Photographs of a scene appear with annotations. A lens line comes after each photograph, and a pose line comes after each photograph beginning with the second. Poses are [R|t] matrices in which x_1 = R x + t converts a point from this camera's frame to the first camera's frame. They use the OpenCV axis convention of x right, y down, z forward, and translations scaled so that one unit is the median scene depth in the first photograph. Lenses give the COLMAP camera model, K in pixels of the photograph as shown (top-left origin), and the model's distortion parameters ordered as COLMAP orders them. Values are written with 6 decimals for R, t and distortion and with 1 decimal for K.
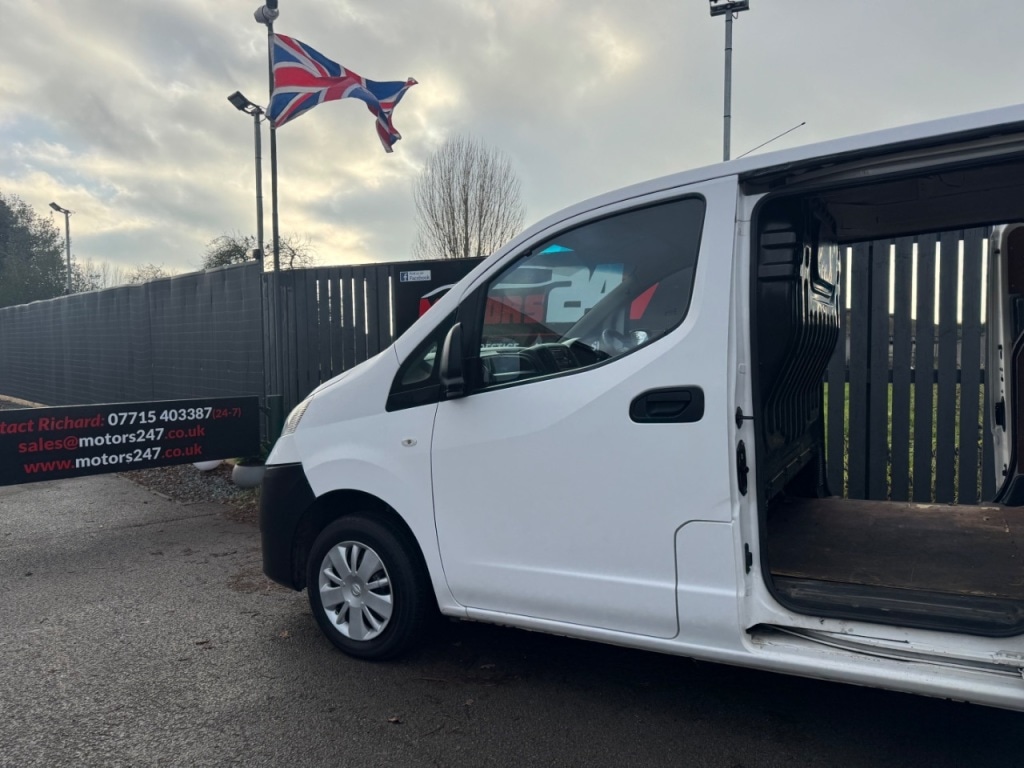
lens RADIAL K [[717.0, 0, 512.6], [0, 717.0, 391.6], [0, 0, 1]] dist [0.045709, -0.048716]
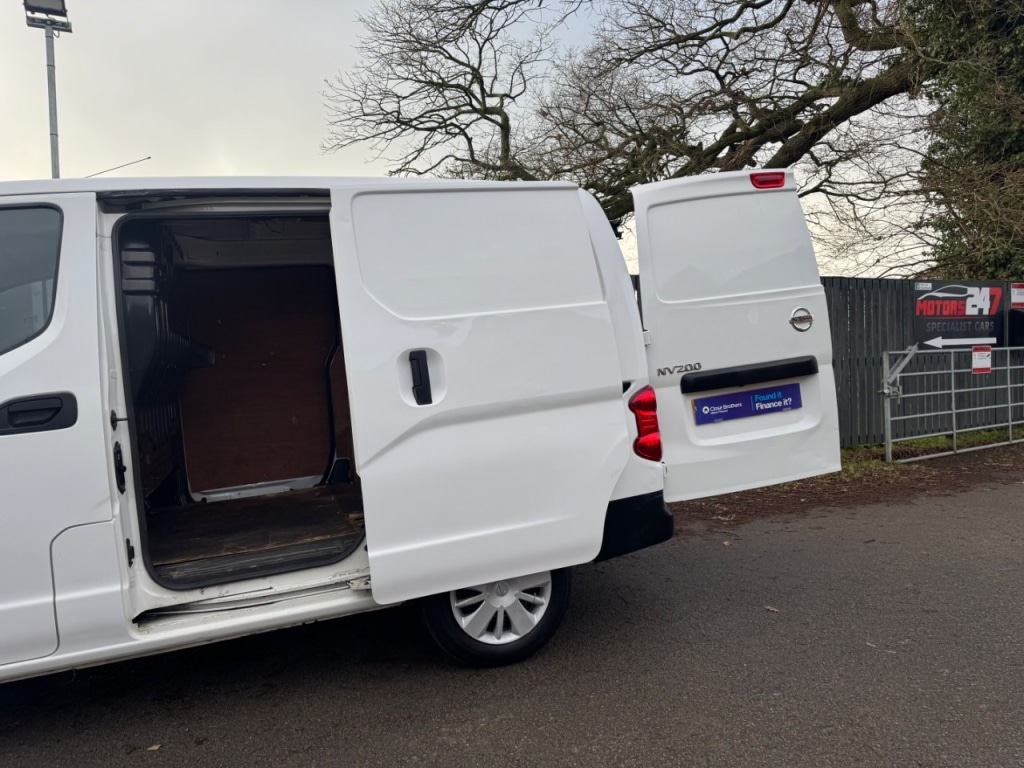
lens RADIAL K [[717.0, 0, 512.3], [0, 717.0, 385.6], [0, 0, 1]] dist [0.045709, -0.048716]
pose [[0.650690, -0.034907, 0.758540, -0.077869], [0.080898, 0.996444, -0.023540, 0.041544], [-0.755022, 0.076682, 0.651201, -0.099469]]
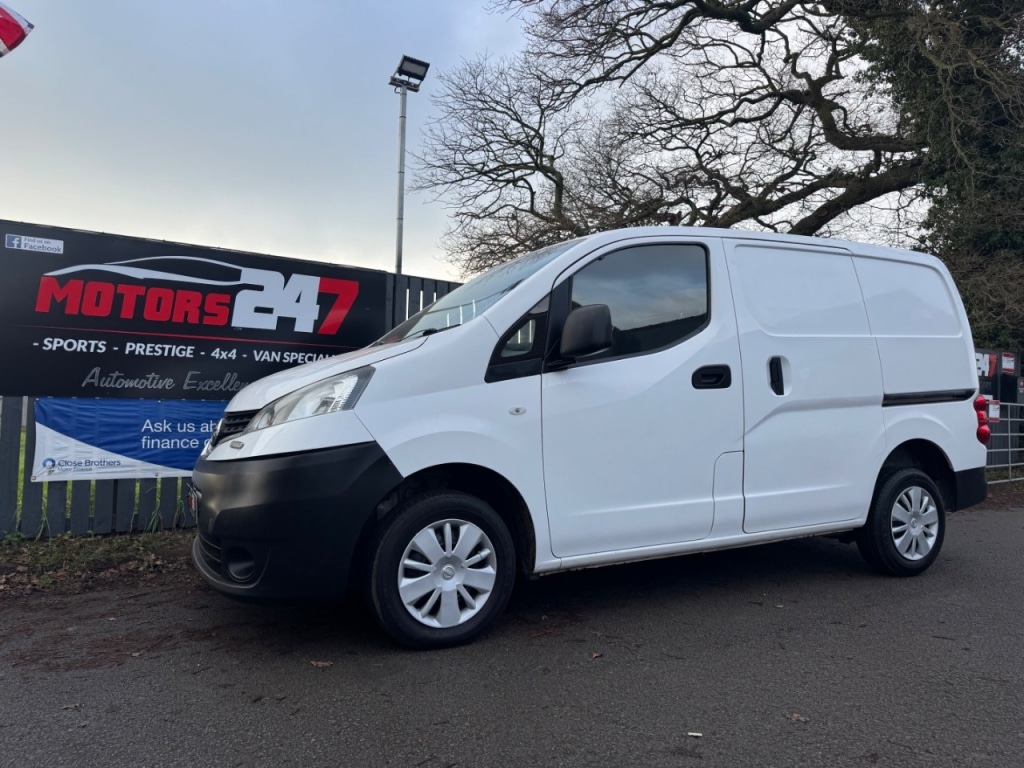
lens RADIAL K [[717.0, 0, 507.4], [0, 717.0, 377.5], [0, 0, 1]] dist [0.045709, -0.048716]
pose [[0.544924, 0.059264, 0.836389, -0.944428], [0.026233, 0.995806, -0.087651, 0.103367], [-0.838075, 0.069704, 0.541084, 0.398261]]
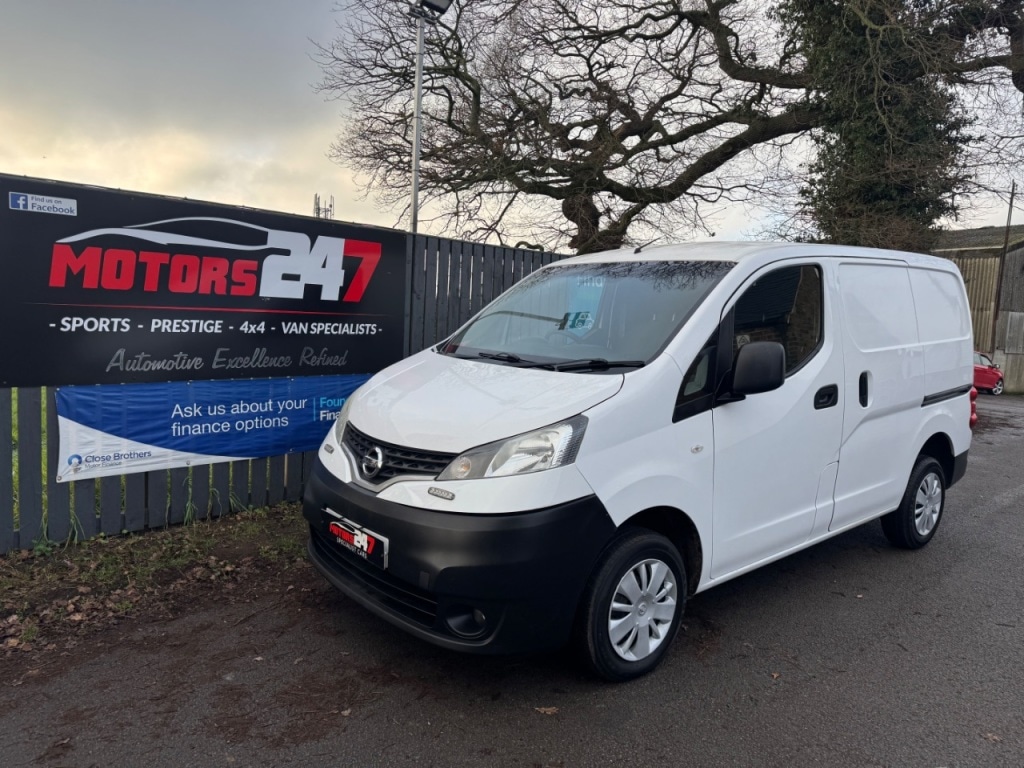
lens RADIAL K [[717.0, 0, 510.1], [0, 717.0, 382.6], [0, 0, 1]] dist [0.045709, -0.048716]
pose [[0.347441, -0.067397, 0.935277, -1.136762], [0.007249, 0.997577, 0.069194, -0.096123], [-0.937674, -0.017261, 0.347087, 0.808702]]
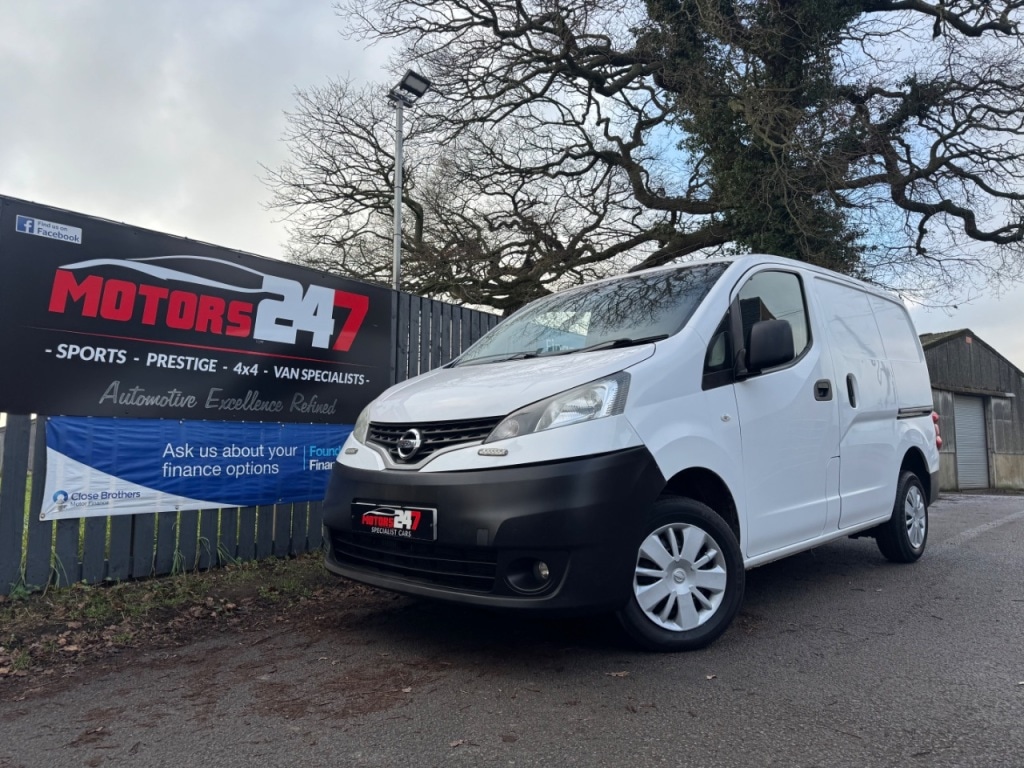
lens RADIAL K [[717.0, 0, 509.0], [0, 717.0, 381.5], [0, 0, 1]] dist [0.045709, -0.048716]
pose [[0.253271, 0.101918, 0.962012, -1.193339], [0.055456, 0.991270, -0.119618, 0.118430], [-0.965805, 0.083645, 0.245408, 0.951495]]
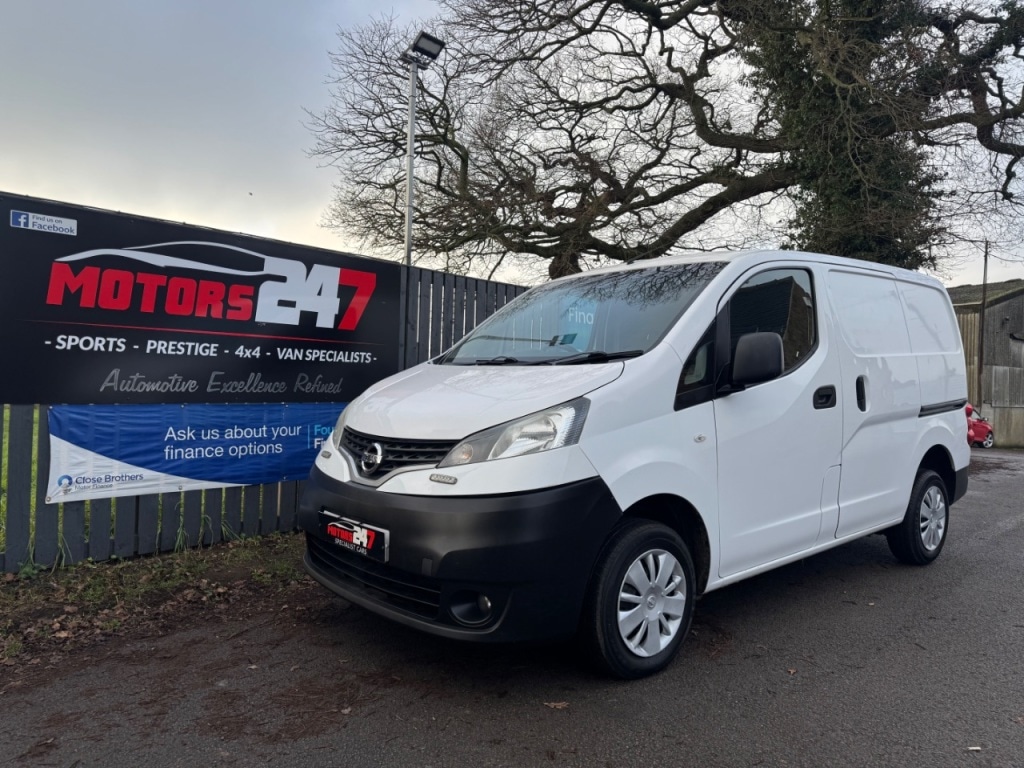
lens RADIAL K [[717.0, 0, 506.0], [0, 717.0, 385.1], [0, 0, 1]] dist [0.045709, -0.048716]
pose [[0.338213, 0.015995, 0.940934, -1.140565], [0.026824, 0.999285, -0.026628, 0.011295], [-0.940687, 0.034245, 0.337542, 0.824514]]
